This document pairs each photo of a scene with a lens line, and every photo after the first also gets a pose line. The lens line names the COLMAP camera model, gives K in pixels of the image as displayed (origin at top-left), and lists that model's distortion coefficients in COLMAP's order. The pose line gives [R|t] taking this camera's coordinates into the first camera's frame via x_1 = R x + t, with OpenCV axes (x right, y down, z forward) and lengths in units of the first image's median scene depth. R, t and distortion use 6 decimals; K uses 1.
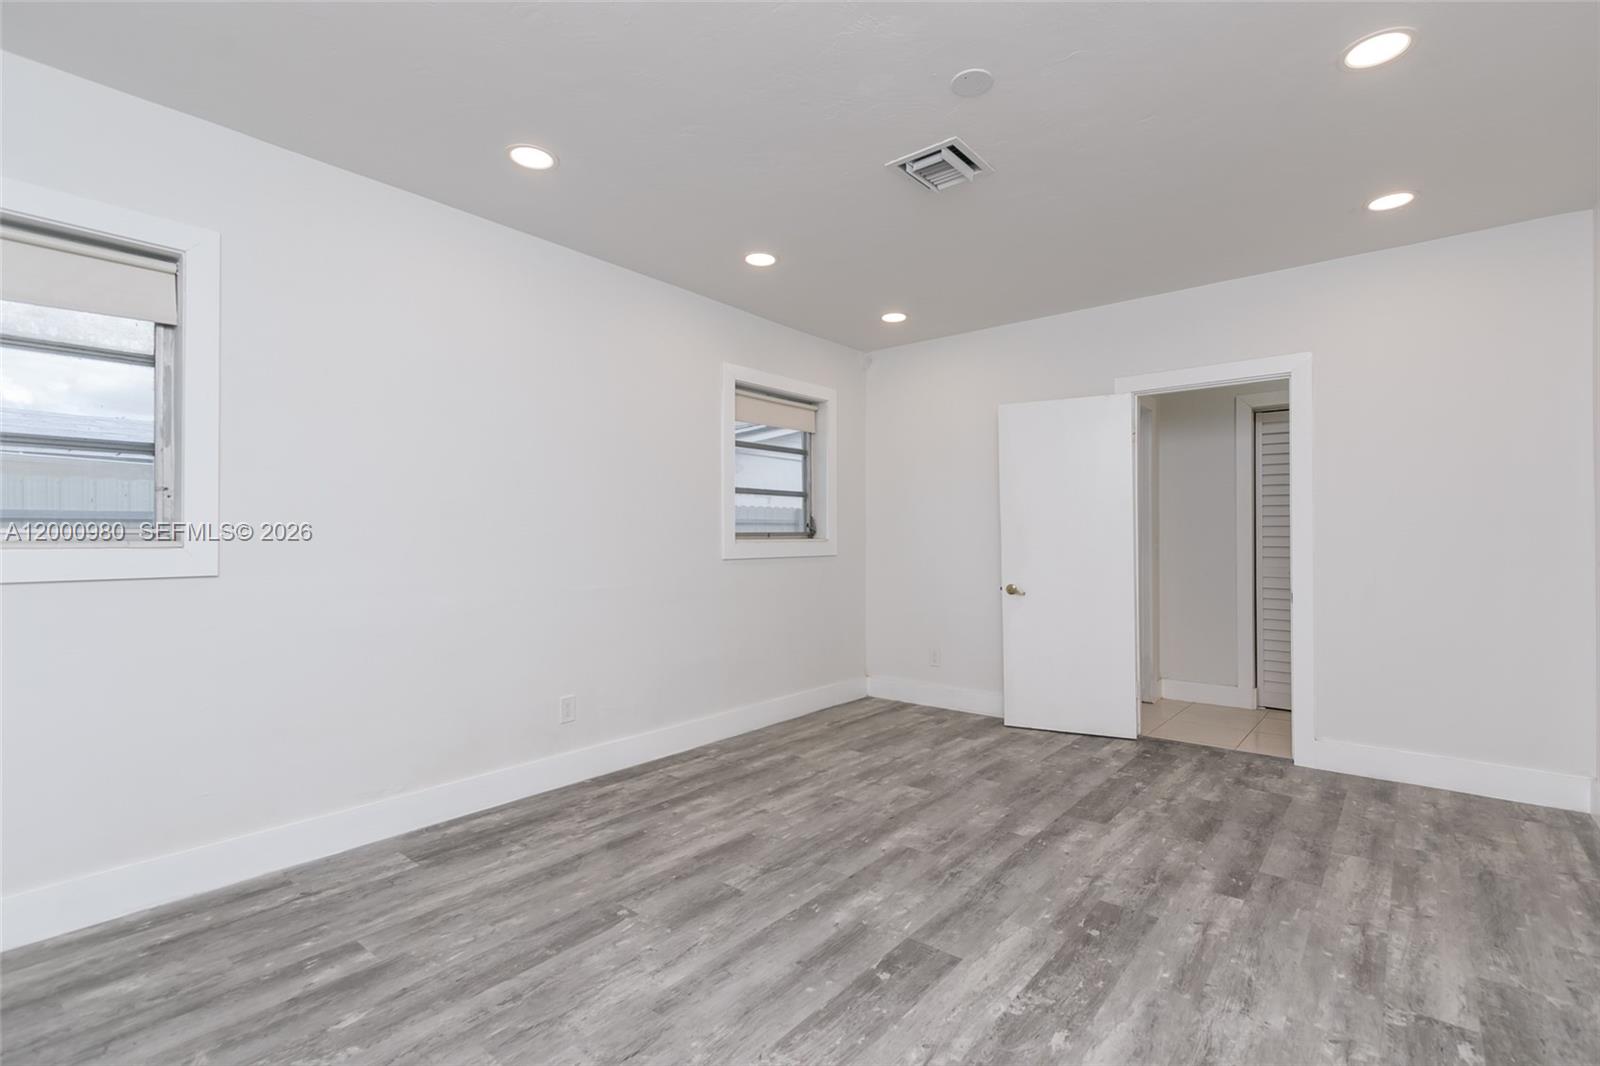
lens RADIAL K [[734.7, 0, 816.9], [0, 734.7, 530.0], [0, 0, 1]] dist [0.007636, -0.003384]
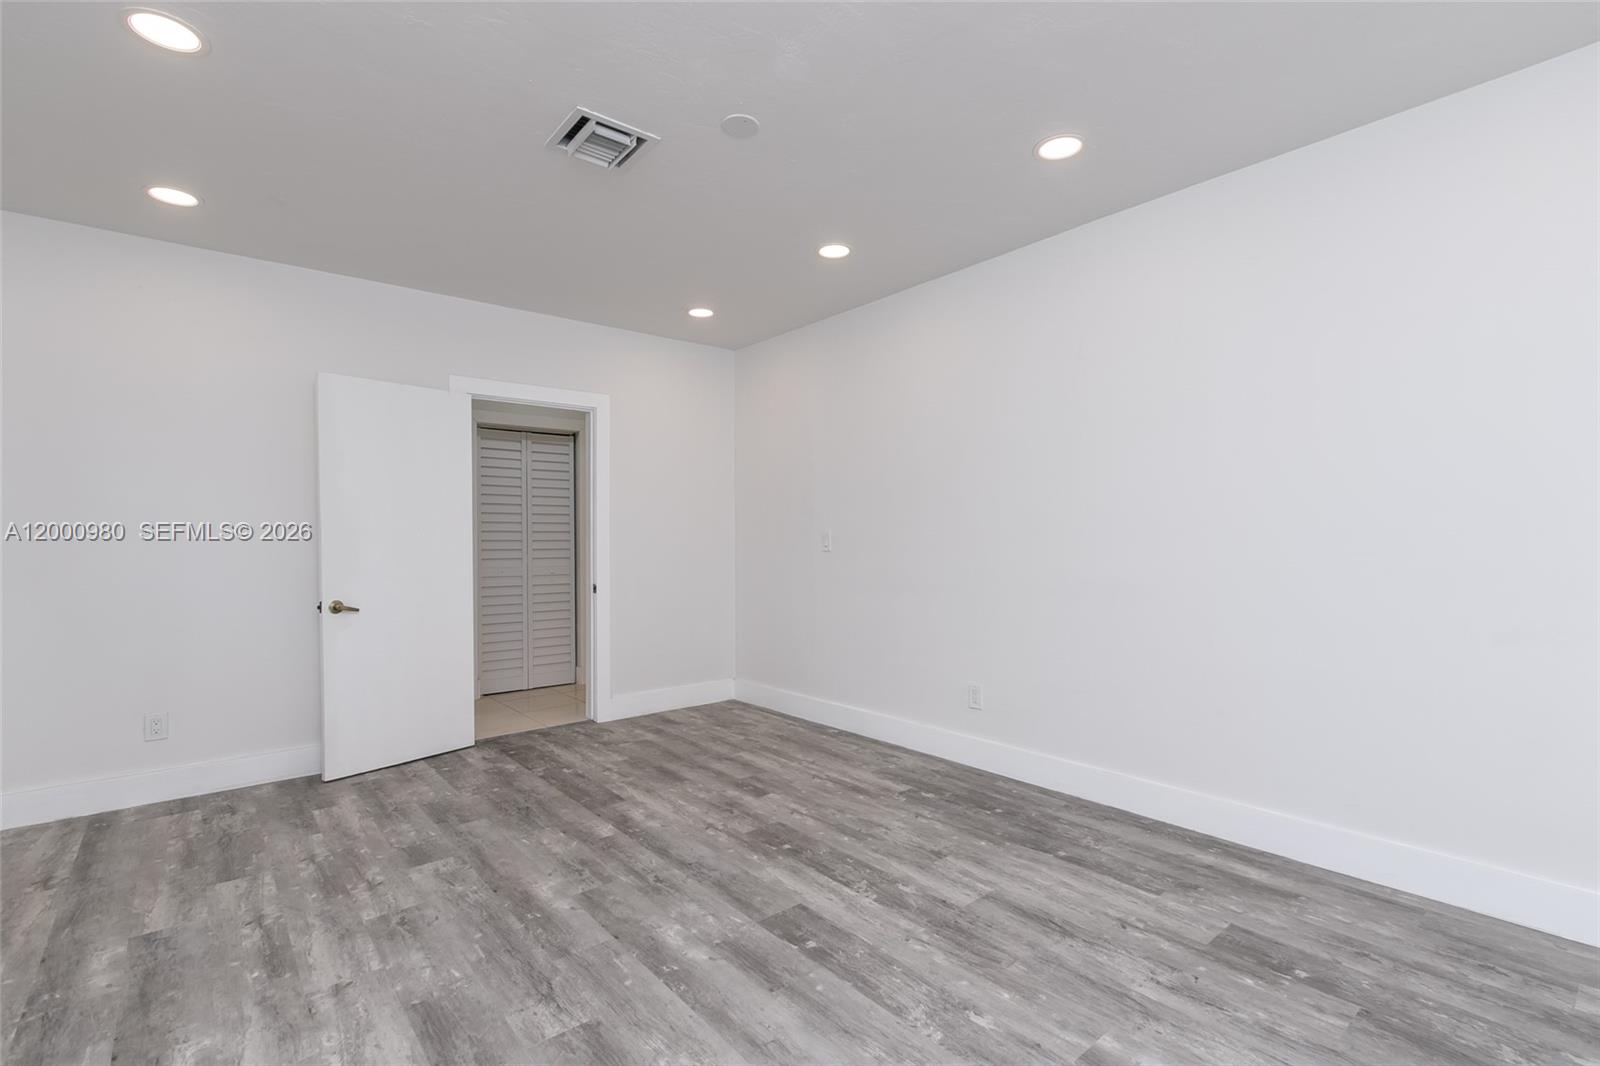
lens RADIAL K [[734.7, 0, 803.0], [0, 734.7, 534.5], [0, 0, 1]] dist [0.007636, -0.003384]
pose [[0.185865, 0.006285, 0.982555, -0.623473], [-0.004123, 0.999976, -0.005617, 0.005959], [-0.982567, -0.003007, 0.185887, 0.518144]]
